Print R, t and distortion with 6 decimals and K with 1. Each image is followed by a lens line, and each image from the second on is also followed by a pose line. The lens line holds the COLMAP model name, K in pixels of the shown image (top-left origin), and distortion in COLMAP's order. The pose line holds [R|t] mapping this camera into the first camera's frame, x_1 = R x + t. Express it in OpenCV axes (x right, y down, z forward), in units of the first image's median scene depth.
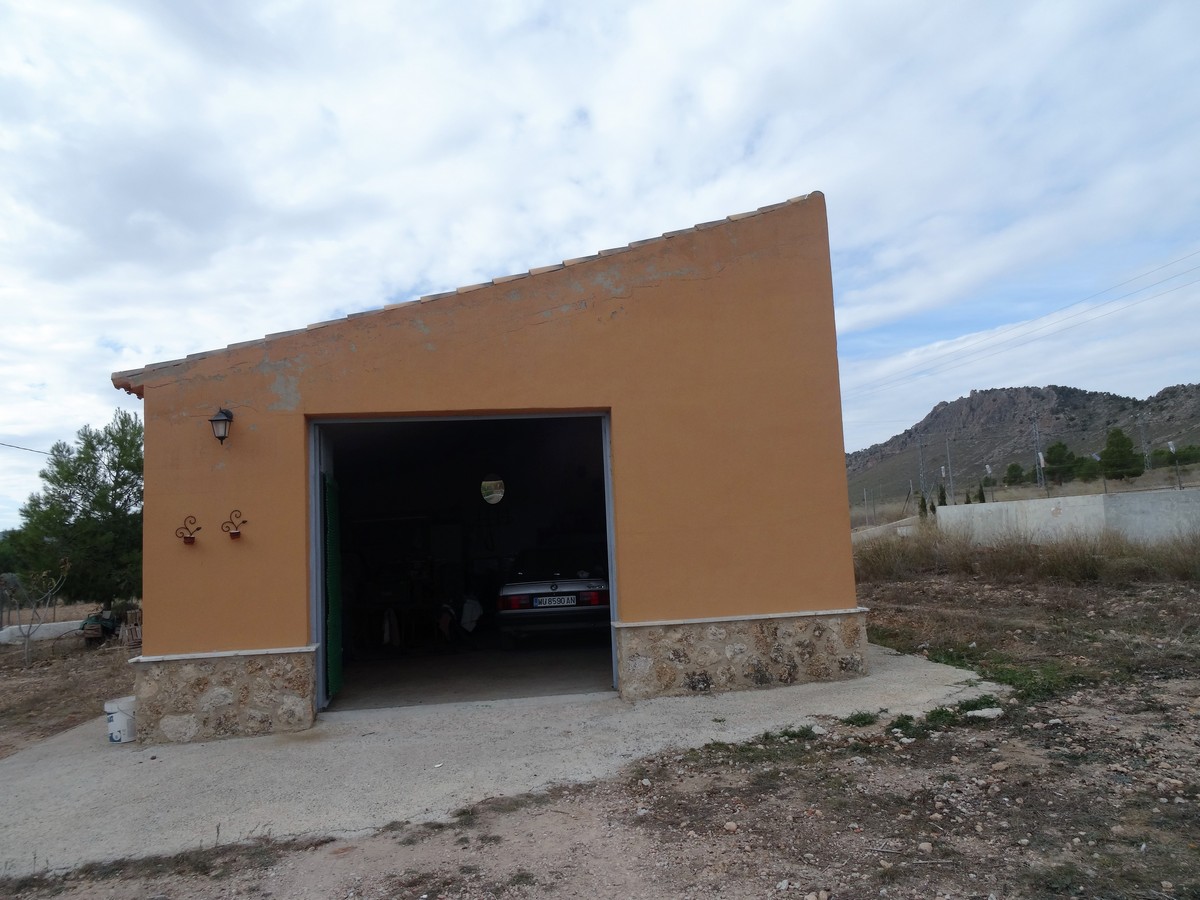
lens RADIAL K [[853.5, 0, 600.0], [0, 853.5, 450.0], [0, 0, 1]] dist [-0.005486, -0.002626]
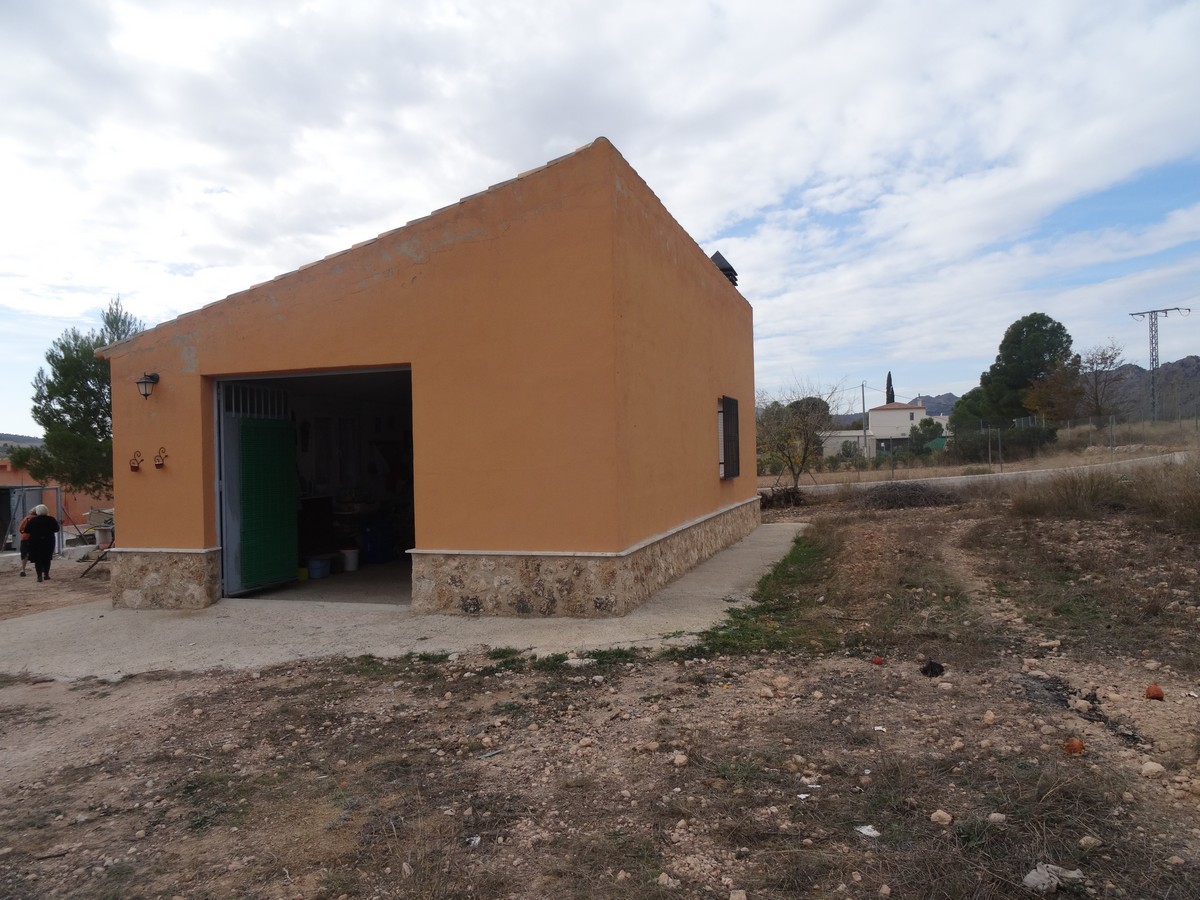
lens RADIAL K [[853.5, 0, 600.0], [0, 853.5, 450.0], [0, 0, 1]] dist [-0.005486, -0.002626]
pose [[0.900473, 0.025474, -0.434165, 0.753423], [0.025282, 0.993529, 0.110730, -0.055402], [0.434176, -0.110686, 0.894002, 0.078521]]
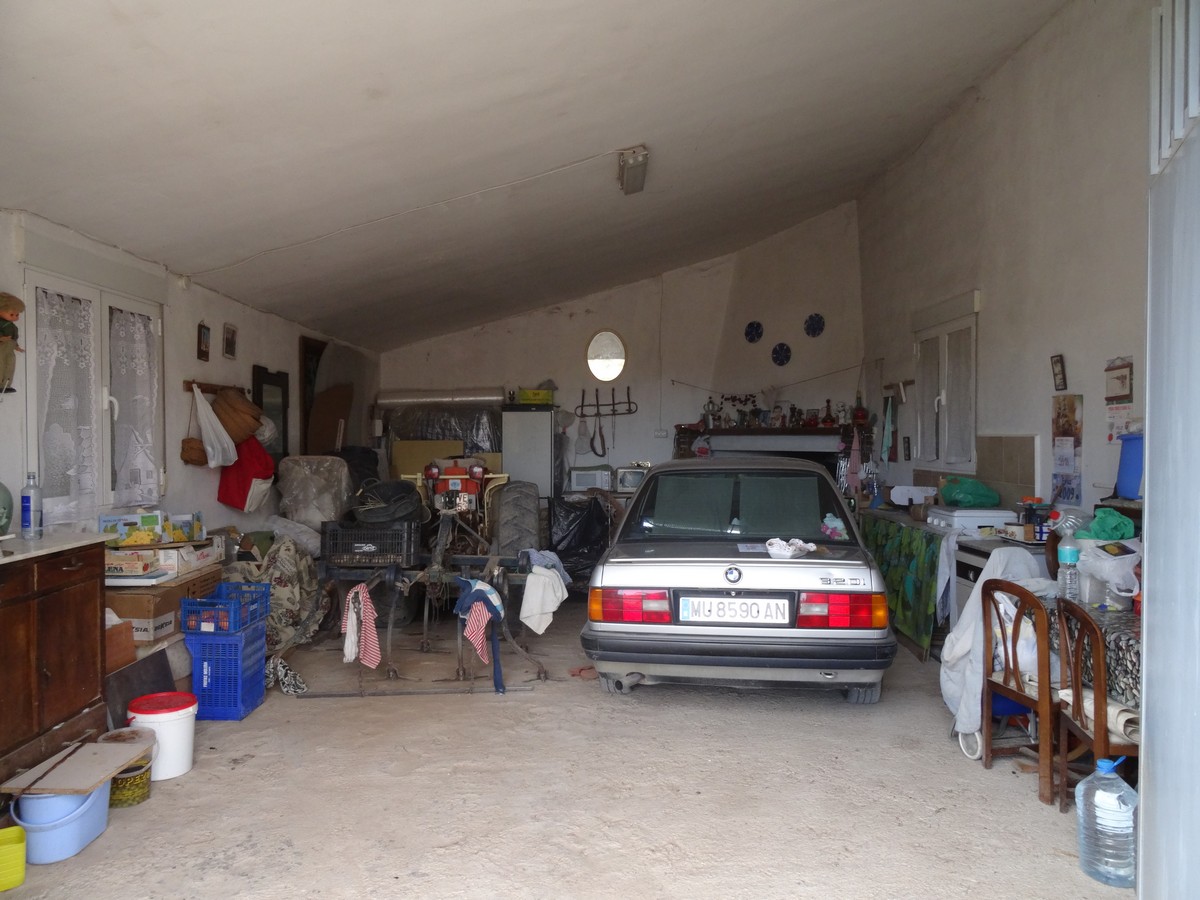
lens RADIAL K [[853.5, 0, 600.0], [0, 853.5, 450.0], [0, 0, 1]] dist [-0.005486, -0.002626]
pose [[0.987560, 0.047087, -0.150029, -0.085088], [-0.028802, 0.992137, 0.121794, 0.085615], [0.154585, -0.115958, 0.981151, 0.899240]]
